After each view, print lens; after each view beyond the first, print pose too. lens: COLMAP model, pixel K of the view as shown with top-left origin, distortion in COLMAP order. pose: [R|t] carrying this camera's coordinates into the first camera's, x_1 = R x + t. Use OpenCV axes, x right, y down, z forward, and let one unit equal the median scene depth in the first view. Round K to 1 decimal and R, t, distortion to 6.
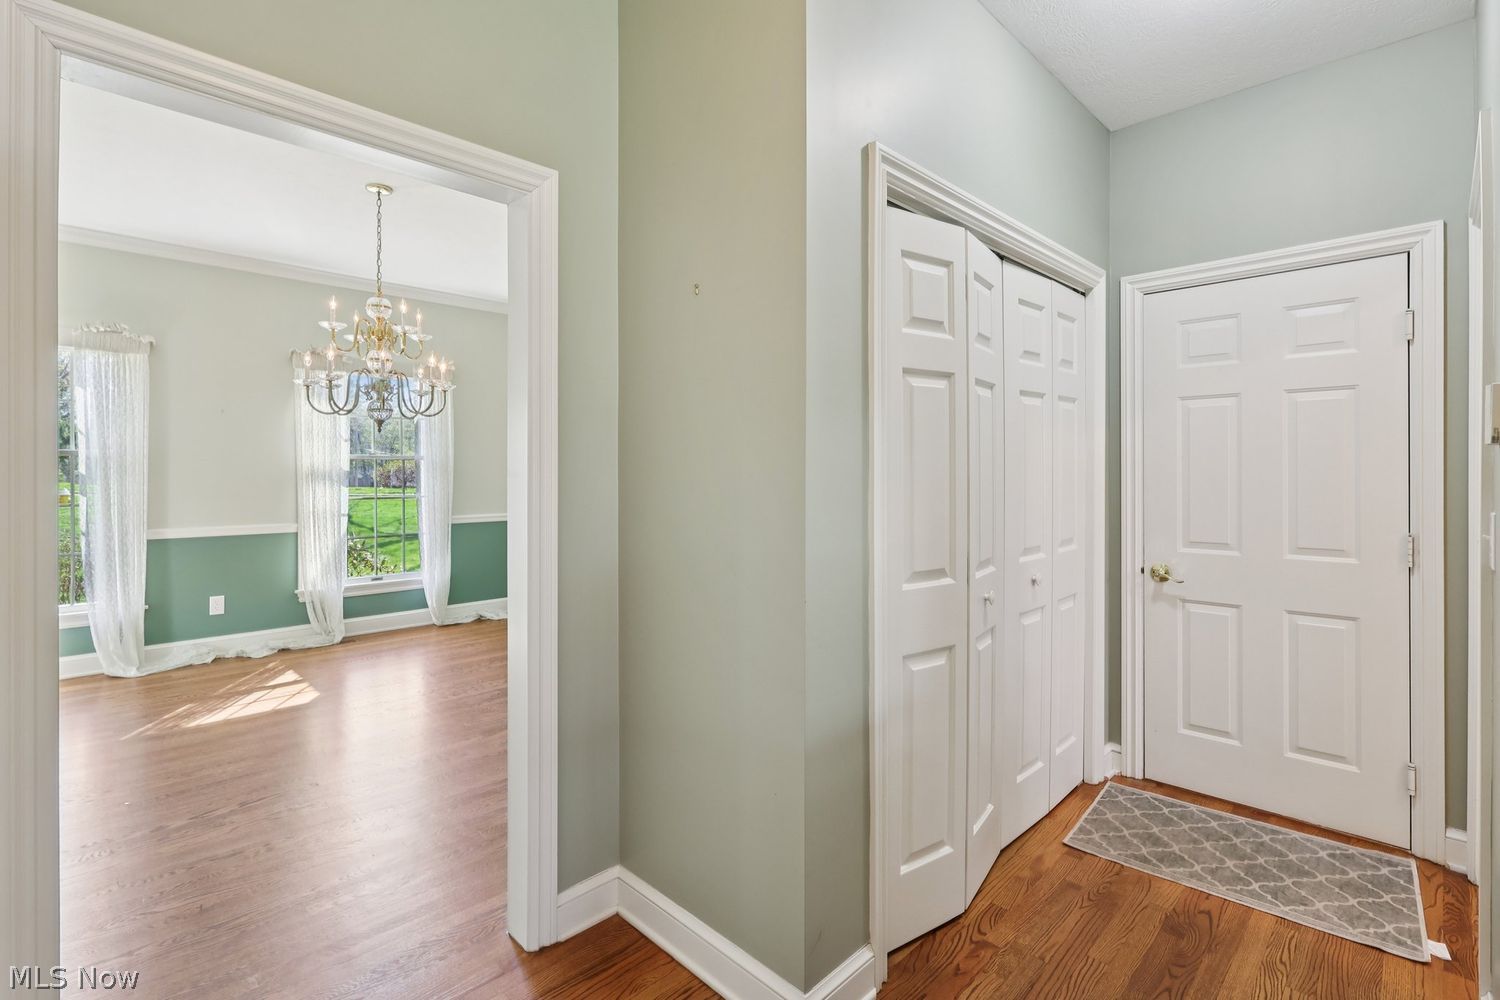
lens RADIAL K [[702.8, 0, 754.4], [0, 702.8, 469.1], [0, 0, 1]] dist [-0.008497, 0.002457]
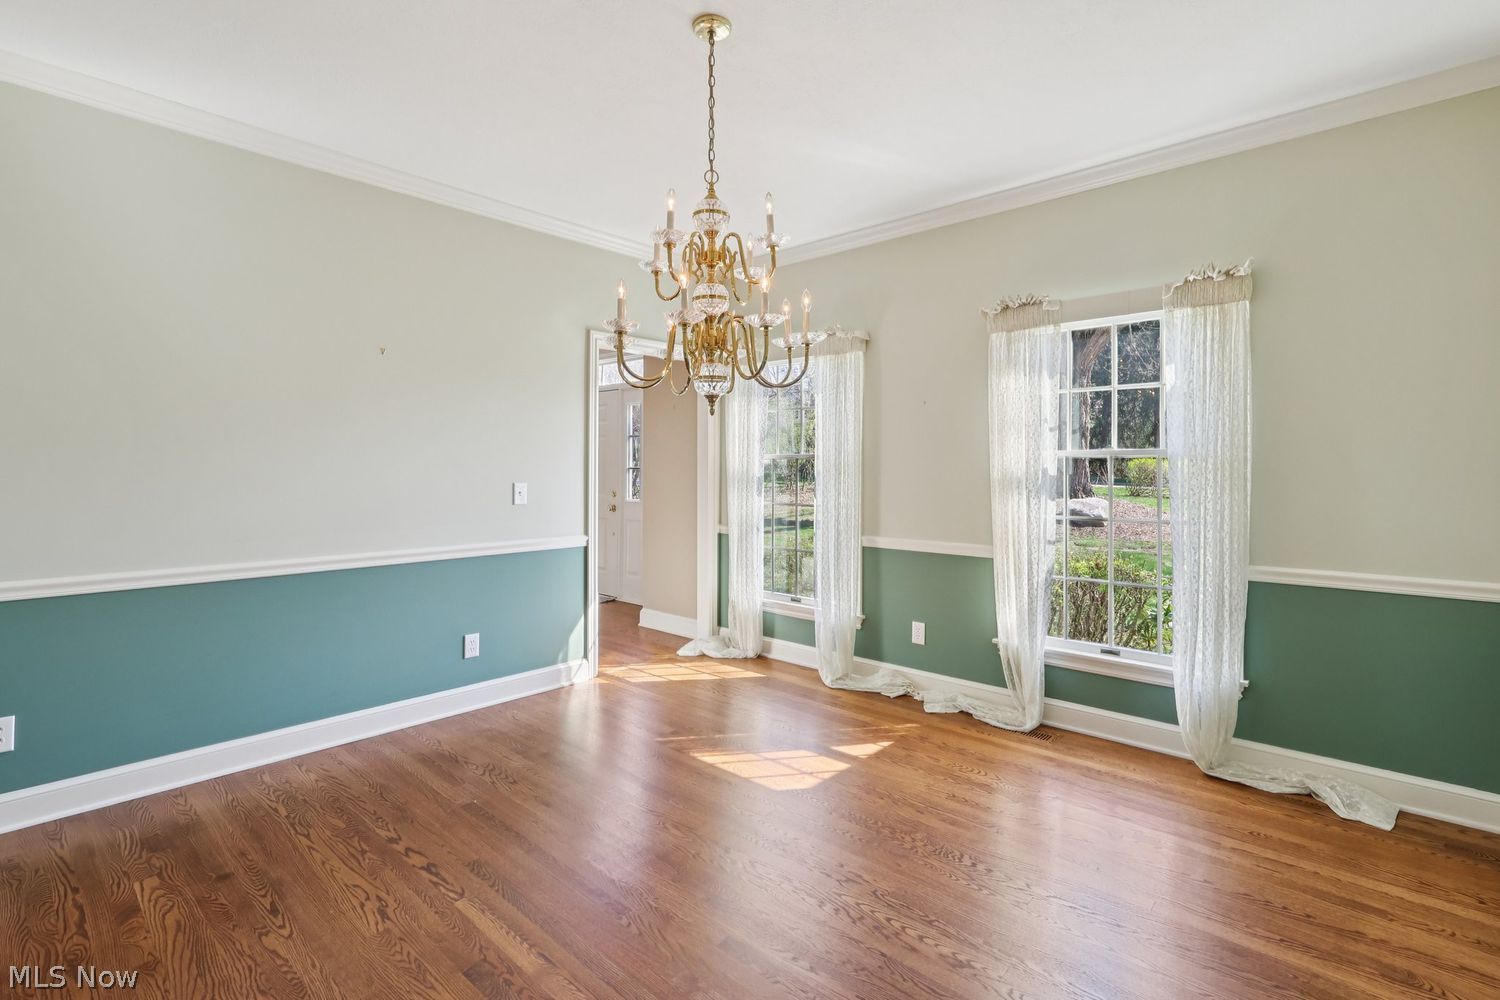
lens RADIAL K [[702.8, 0, 743.2], [0, 702.8, 461.3], [0, 0, 1]] dist [-0.008497, 0.002457]
pose [[0.029952, -0.011910, -0.999480, 0.134433], [-0.001068, 0.999928, -0.011947, -0.004711], [0.999551, 0.001426, 0.029937, 1.310337]]
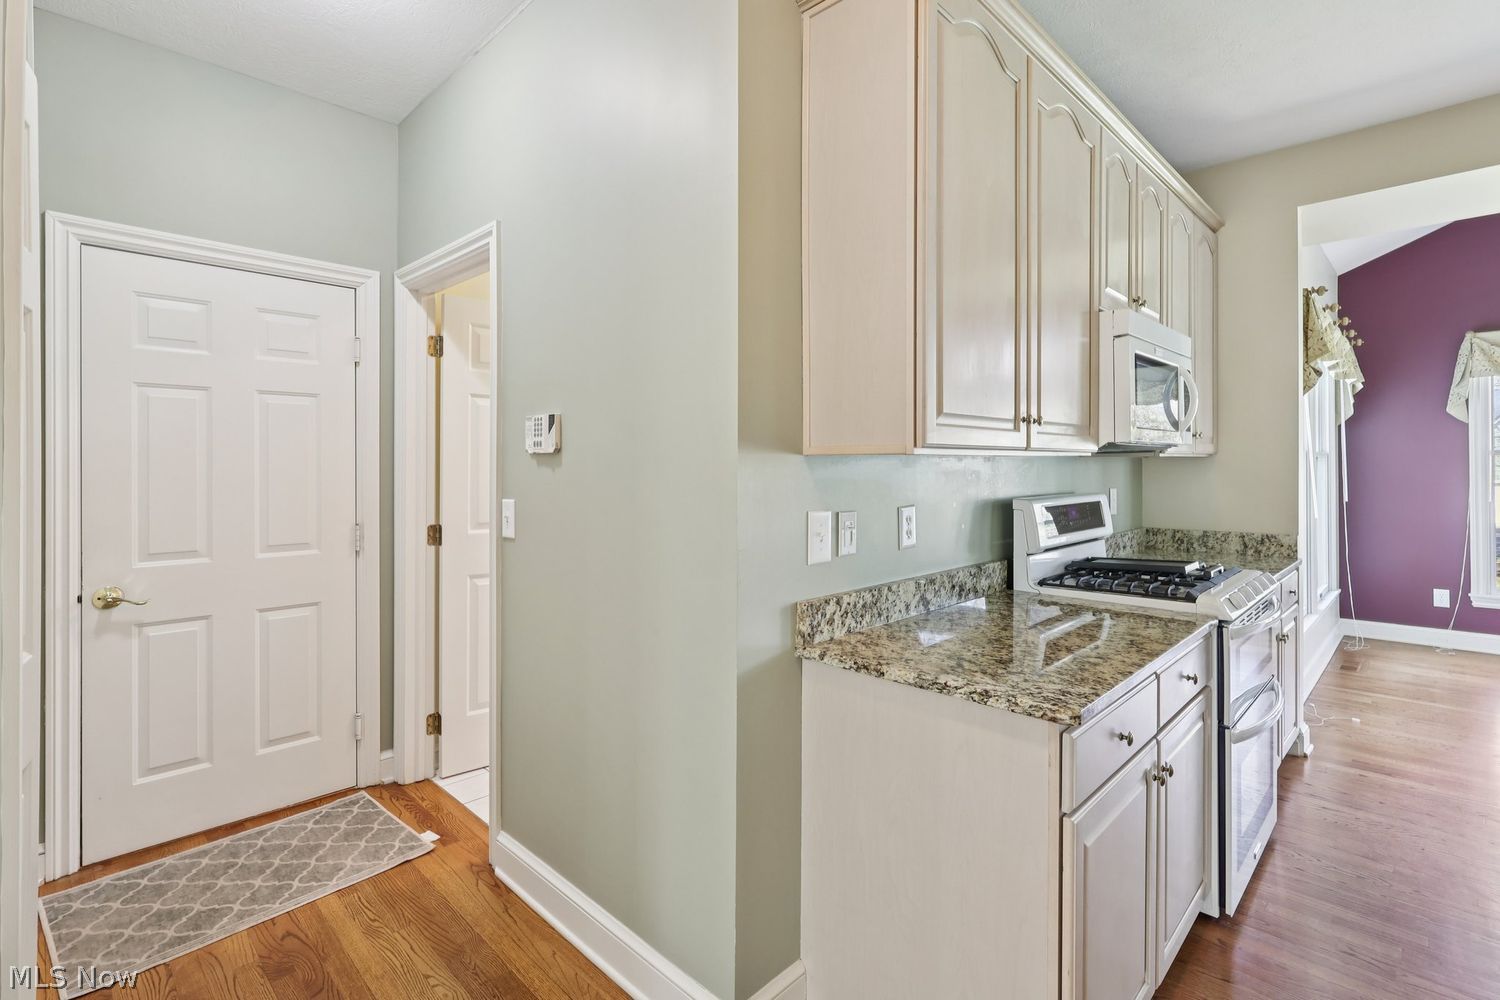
lens RADIAL K [[702.8, 0, 731.3], [0, 702.8, 468.4], [0, 0, 1]] dist [-0.008497, 0.002457]
pose [[0.016795, 0.002862, 0.999855, -0.214933], [0.005954, 0.999978, -0.002963, 0.006246], [-0.999841, 0.006003, 0.016778, 0.277262]]
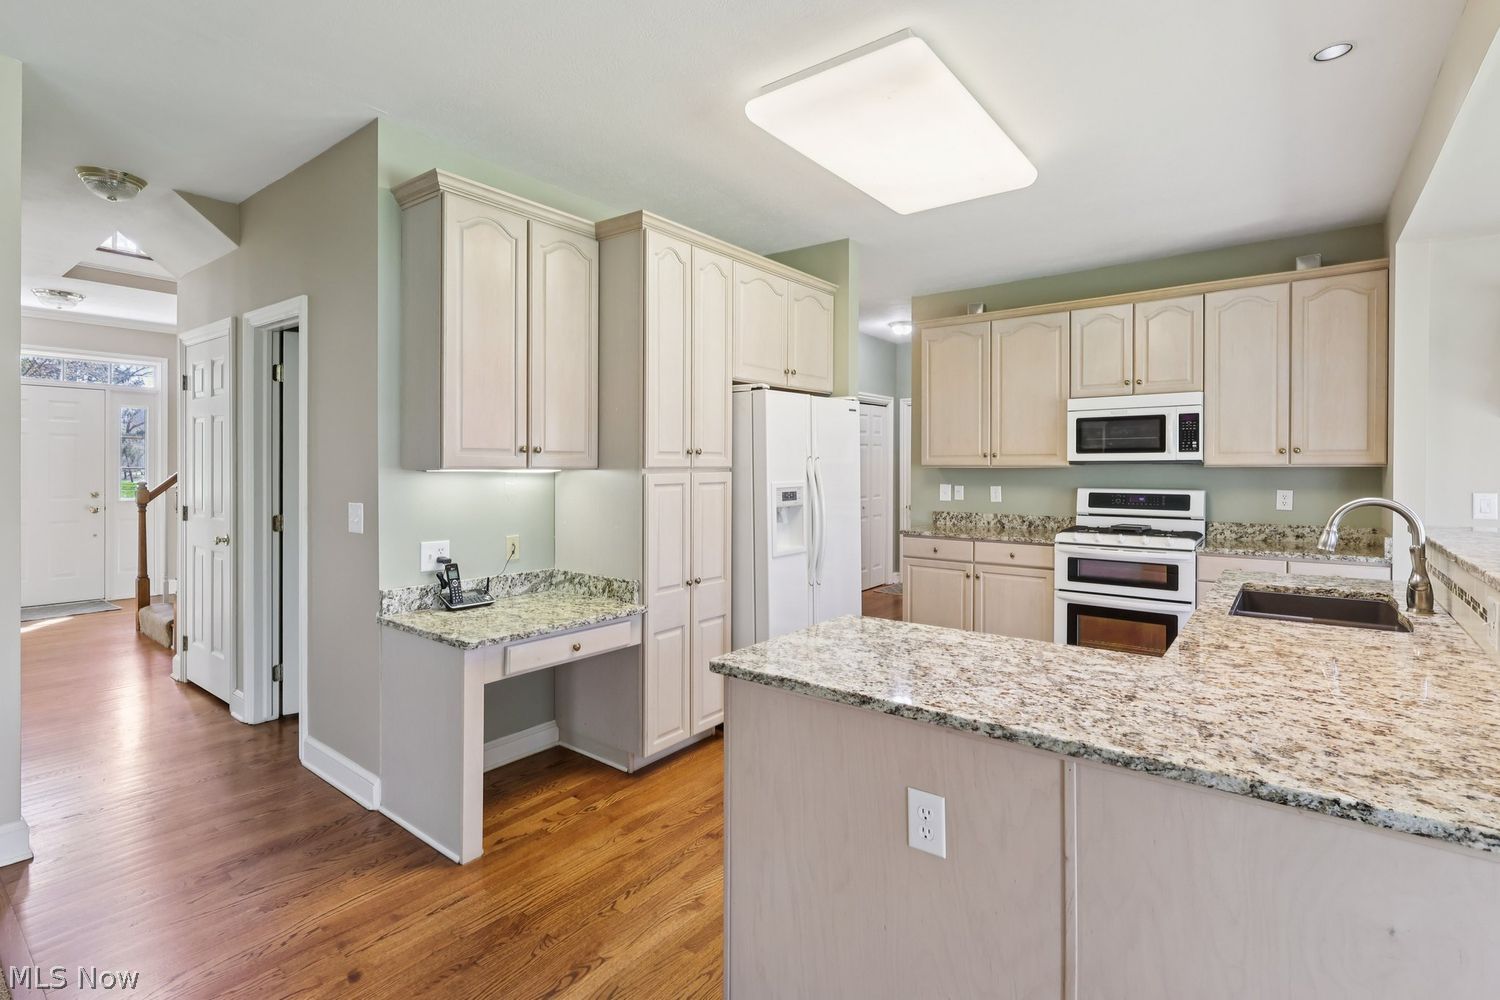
lens RADIAL K [[702.8, 0, 738.9], [0, 702.8, 473.7], [0, 0, 1]] dist [-0.008497, 0.002457]
pose [[0.995053, -0.002741, 0.099312, -0.382443], [0.001712, 0.999944, 0.010437, -0.011626], [-0.099336, -0.010216, 0.995002, -1.729368]]
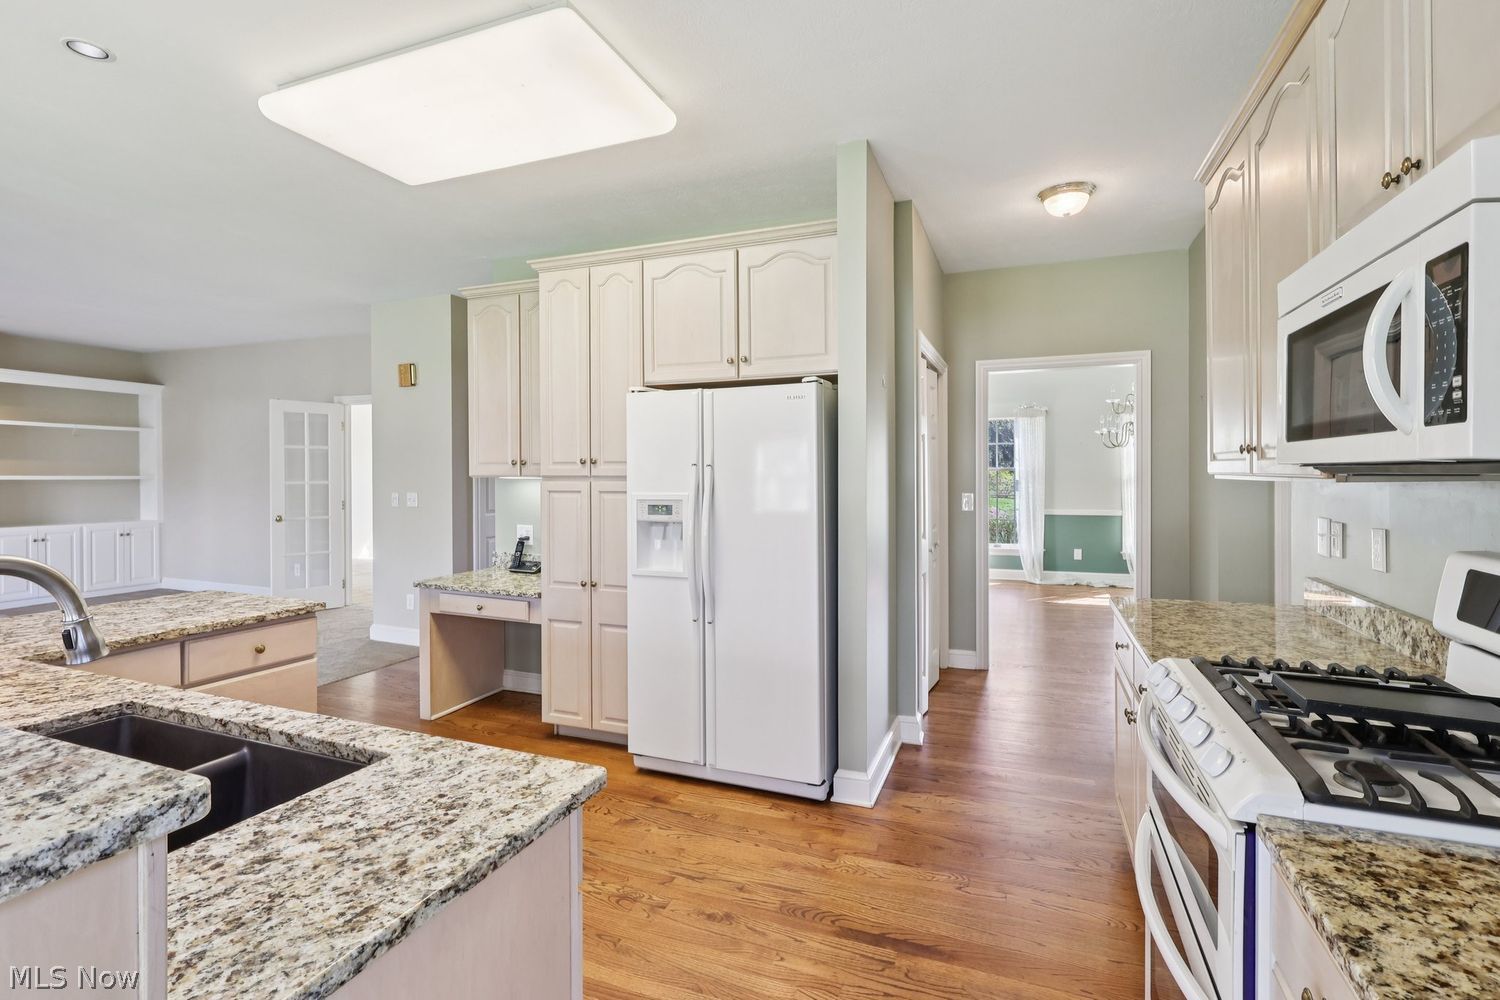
lens RADIAL K [[702.8, 0, 739.6], [0, 702.8, 476.2], [0, 0, 1]] dist [-0.008497, 0.002457]
pose [[0.377658, 0.004525, -0.925934, 0.921035], [-0.000546, 0.999989, 0.004664, -0.016021], [0.925945, -0.001256, 0.377656, -0.767801]]
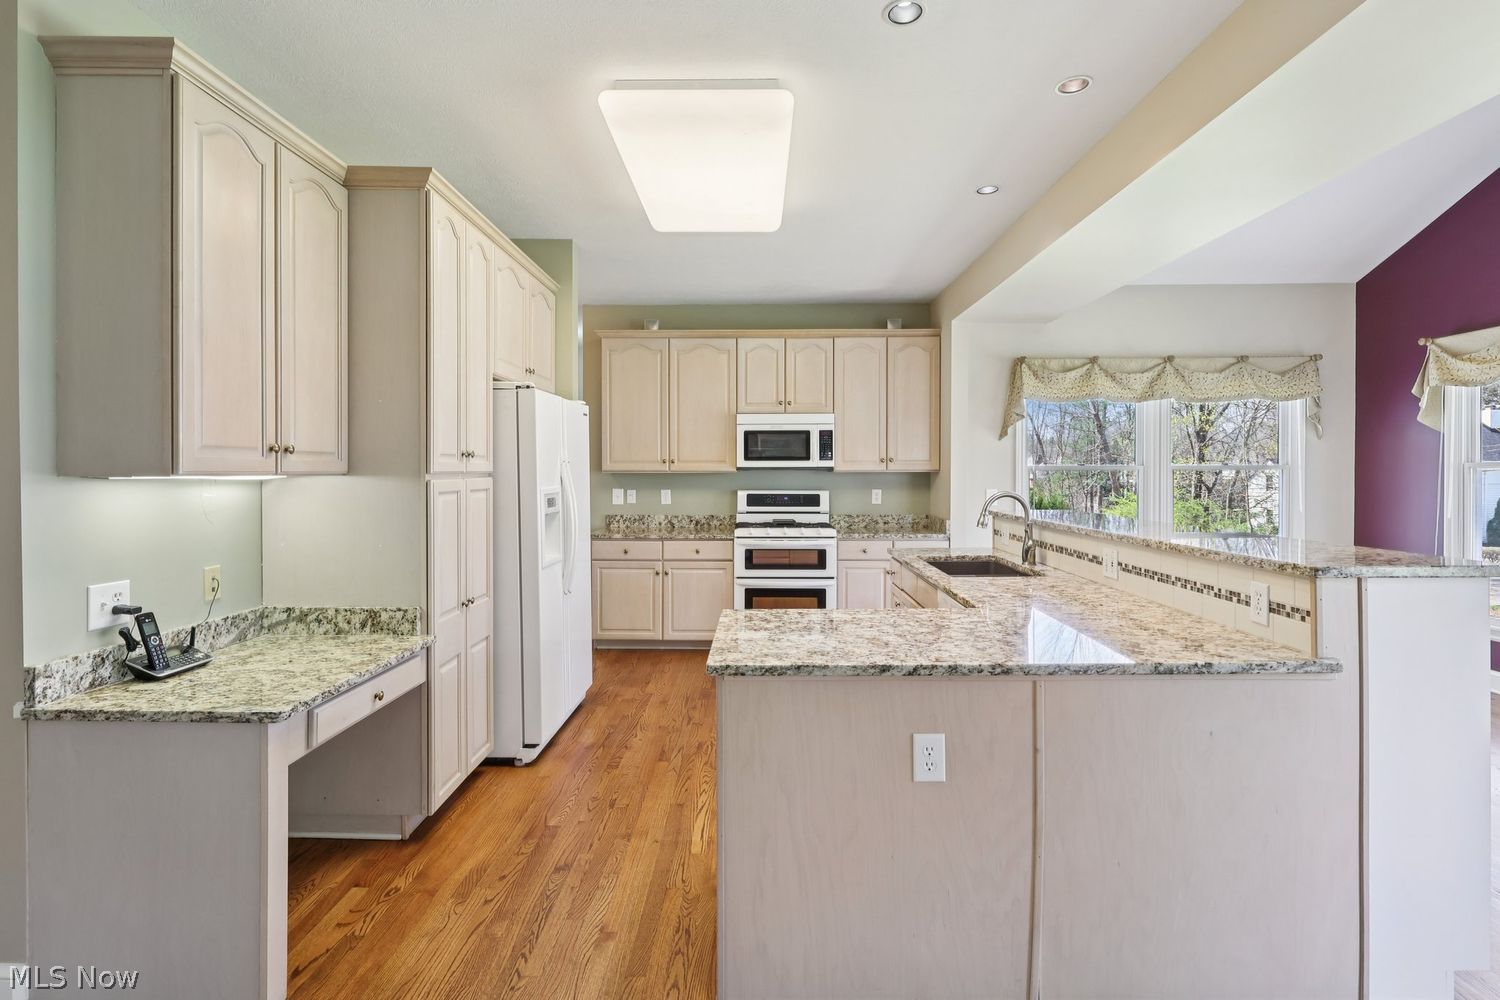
lens RADIAL K [[702.8, 0, 745.9], [0, 702.8, 480.7], [0, 0, 1]] dist [-0.008497, 0.002457]
pose [[0.730706, -0.010143, 0.682617, -0.749354], [0.001400, 0.999910, 0.013359, -0.011028], [-0.682691, -0.008806, 0.730654, -1.585432]]
